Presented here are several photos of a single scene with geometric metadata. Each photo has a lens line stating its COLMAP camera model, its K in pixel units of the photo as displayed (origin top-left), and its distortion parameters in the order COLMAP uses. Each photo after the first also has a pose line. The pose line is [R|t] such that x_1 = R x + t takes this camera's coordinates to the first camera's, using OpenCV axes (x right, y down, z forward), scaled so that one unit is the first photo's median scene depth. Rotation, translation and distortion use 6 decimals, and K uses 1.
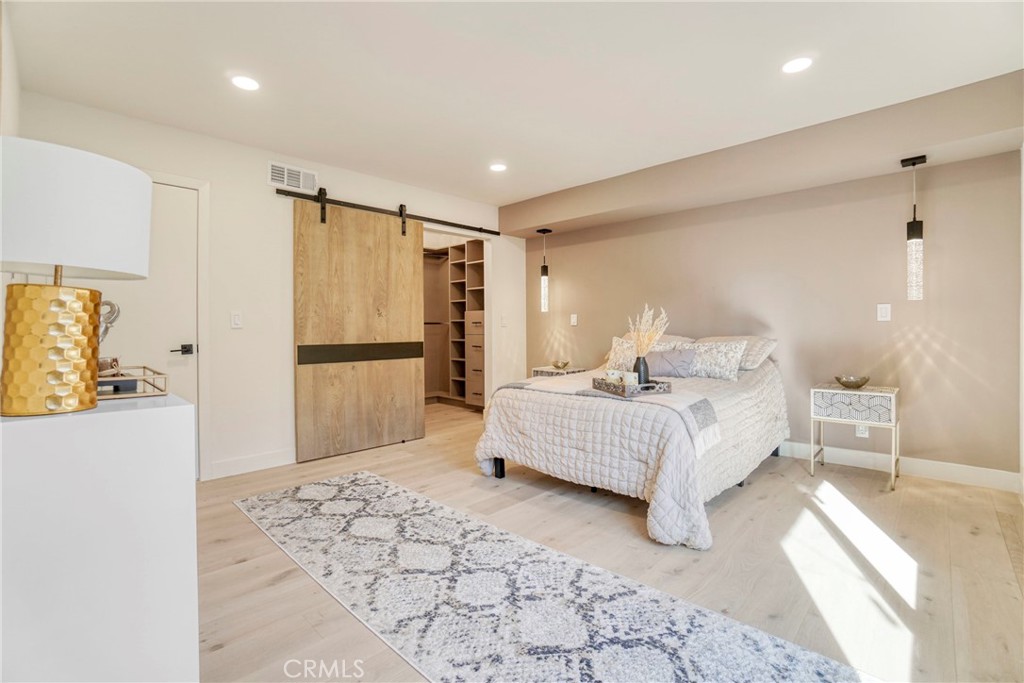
lens RADIAL K [[458.5, 0, 512.0], [0, 458.5, 341.5], [0, 0, 1]] dist [-0.056349, 0.000050]
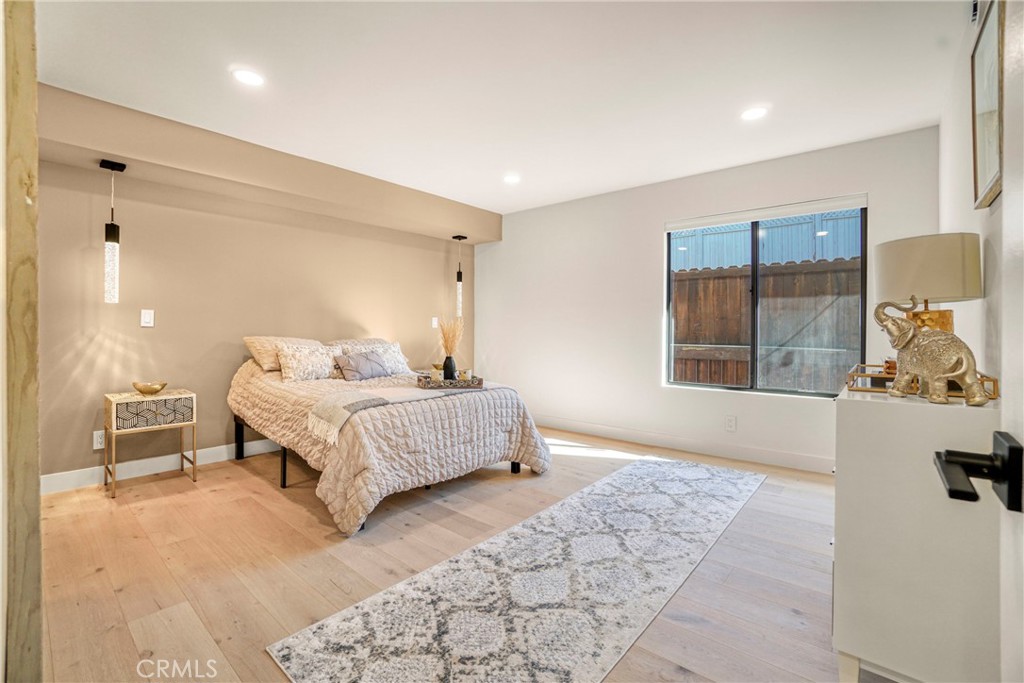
lens RADIAL K [[440.0, 0, 511.5], [0, 440.0, 333.4], [0, 0, 1]] dist [-0.034798, 0.000032]
pose [[-0.051690, -0.002838, 0.998659, -0.959159], [0.022814, 0.999732, 0.004022, -0.030902], [-0.998403, 0.022992, -0.051611, 0.979221]]
